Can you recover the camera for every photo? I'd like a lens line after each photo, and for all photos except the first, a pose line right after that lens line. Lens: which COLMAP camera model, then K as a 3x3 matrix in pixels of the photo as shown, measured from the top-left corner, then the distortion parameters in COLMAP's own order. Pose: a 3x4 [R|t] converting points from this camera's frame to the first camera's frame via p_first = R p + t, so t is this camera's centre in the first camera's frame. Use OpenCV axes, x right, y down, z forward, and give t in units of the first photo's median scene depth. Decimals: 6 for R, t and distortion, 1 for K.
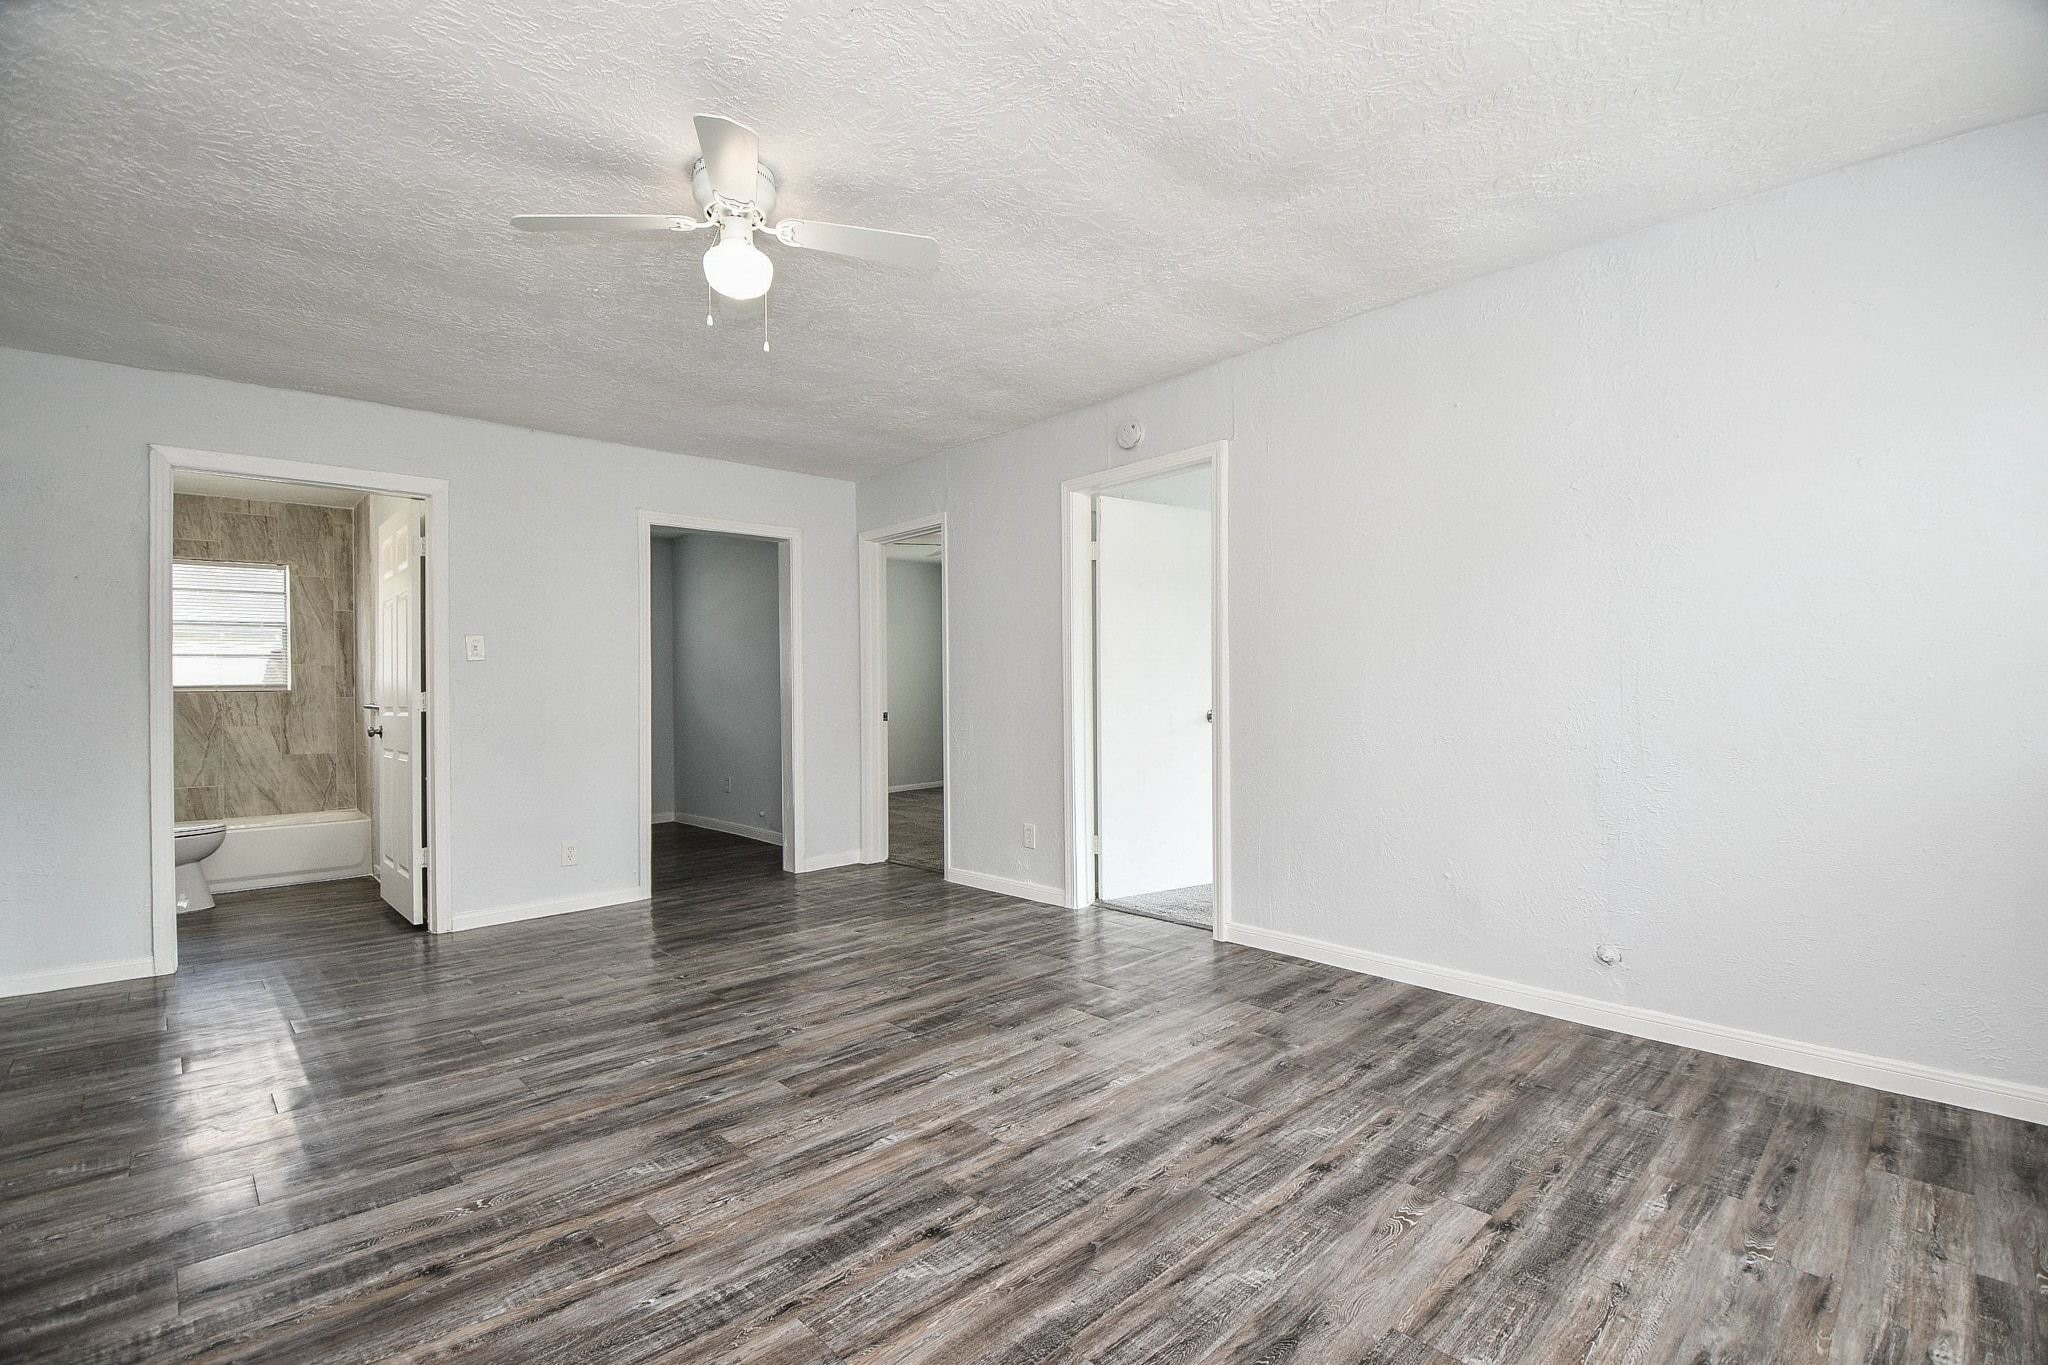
lens RADIAL K [[906.7, 0, 1024.0], [0, 906.7, 682.5], [0, 0, 1]] dist [0.002547, 0.000401]
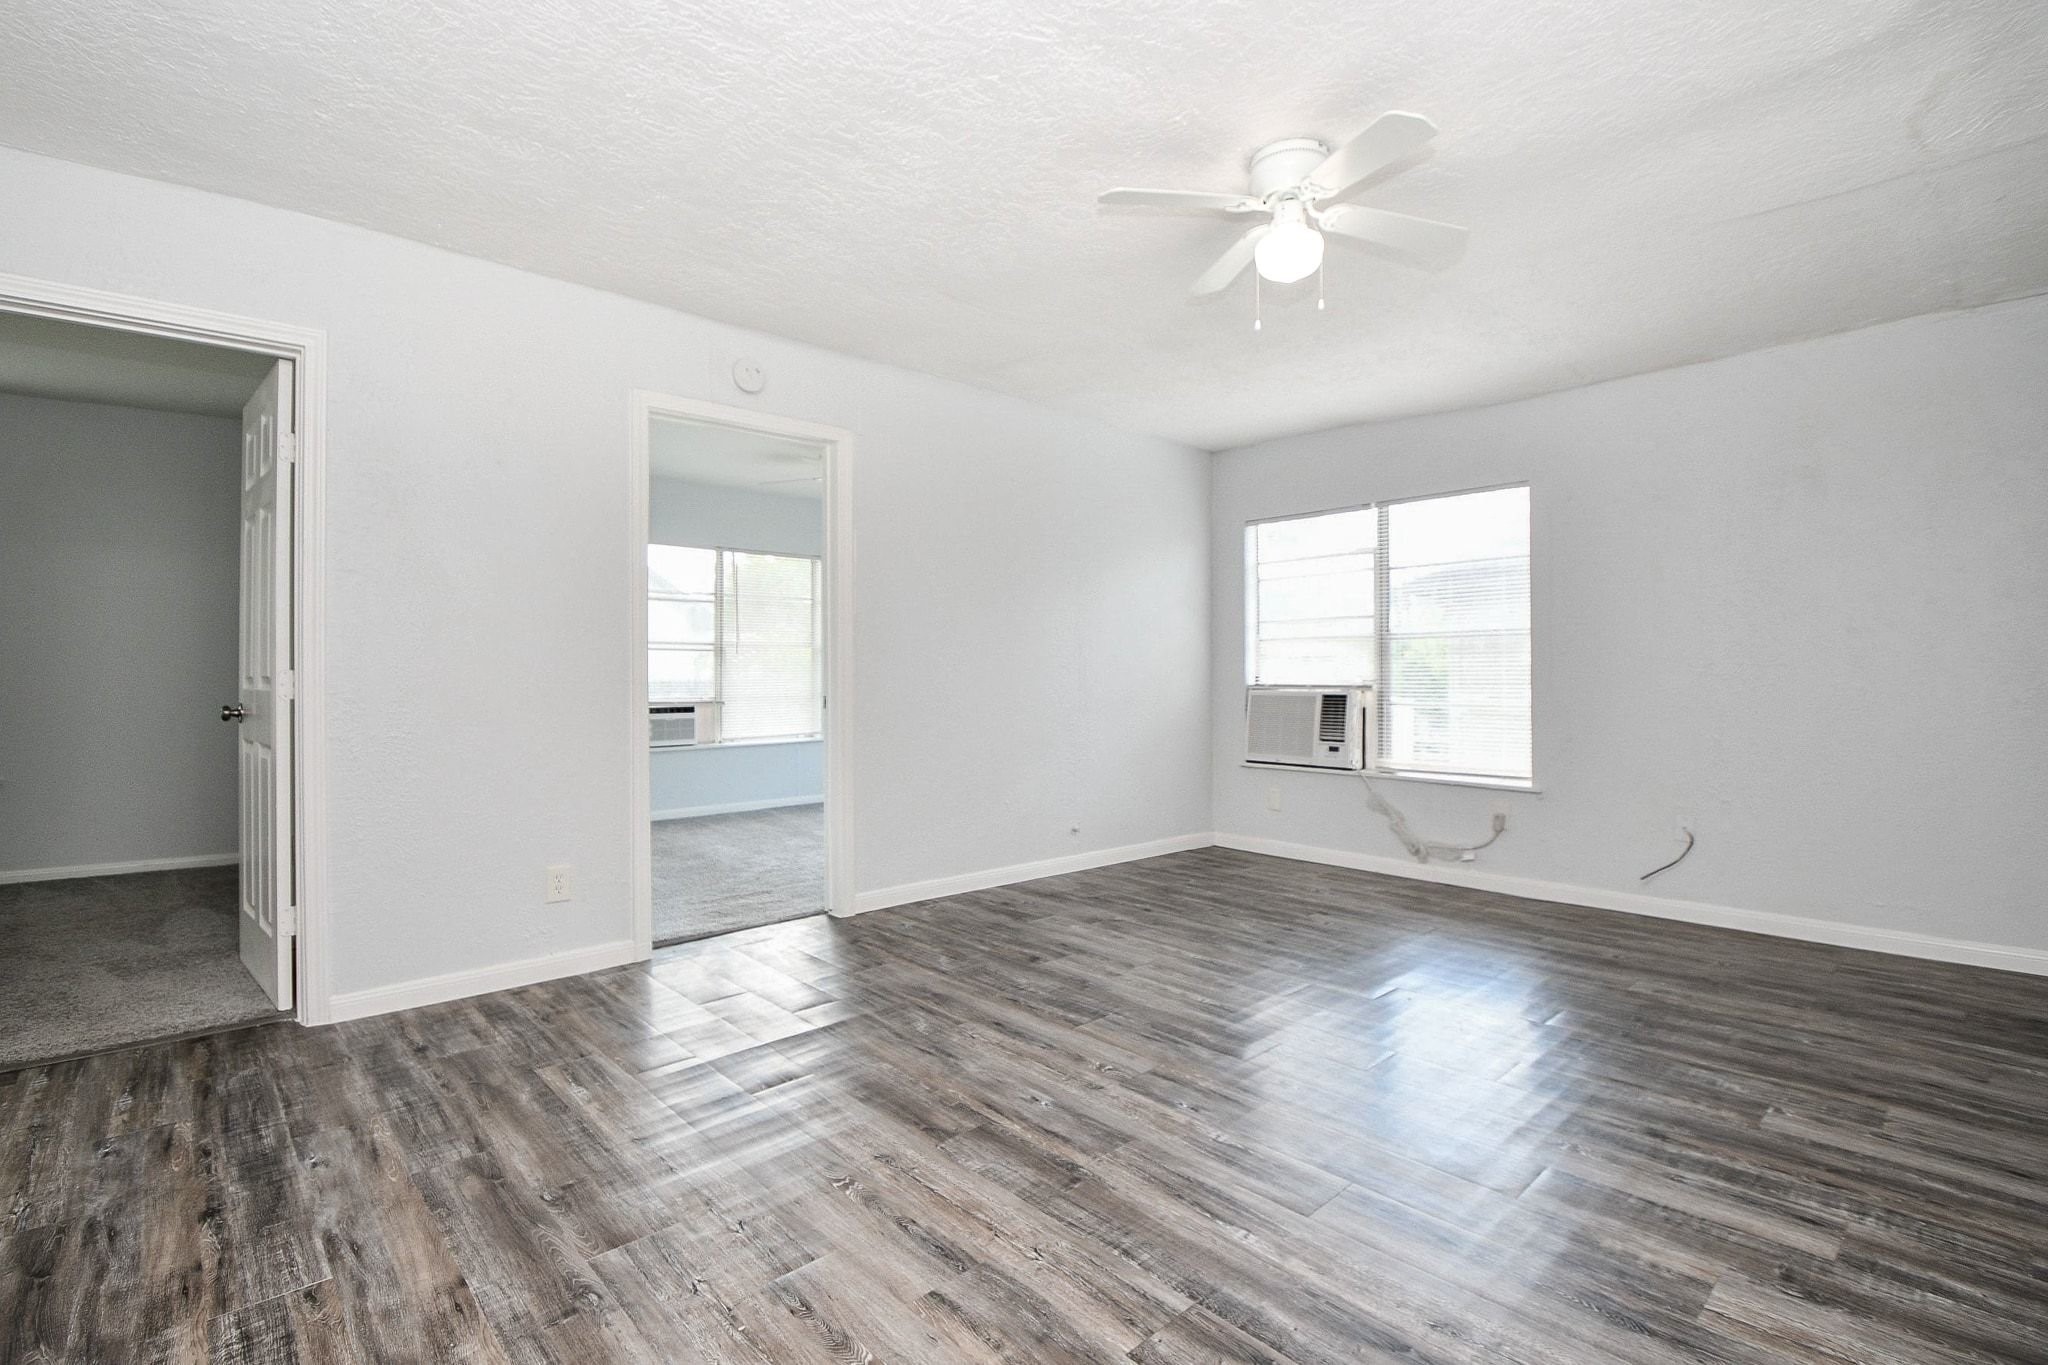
lens RADIAL K [[941.0, 0, 1024.0], [0, 941.0, 682.5], [0, 0, 1]] dist [-0.001434, 0.000197]
pose [[0.020724, 0.004418, 0.999775, -0.974498], [-0.009228, 0.999948, -0.004227, 0.031331], [-0.999743, -0.009138, 0.020764, 0.924396]]
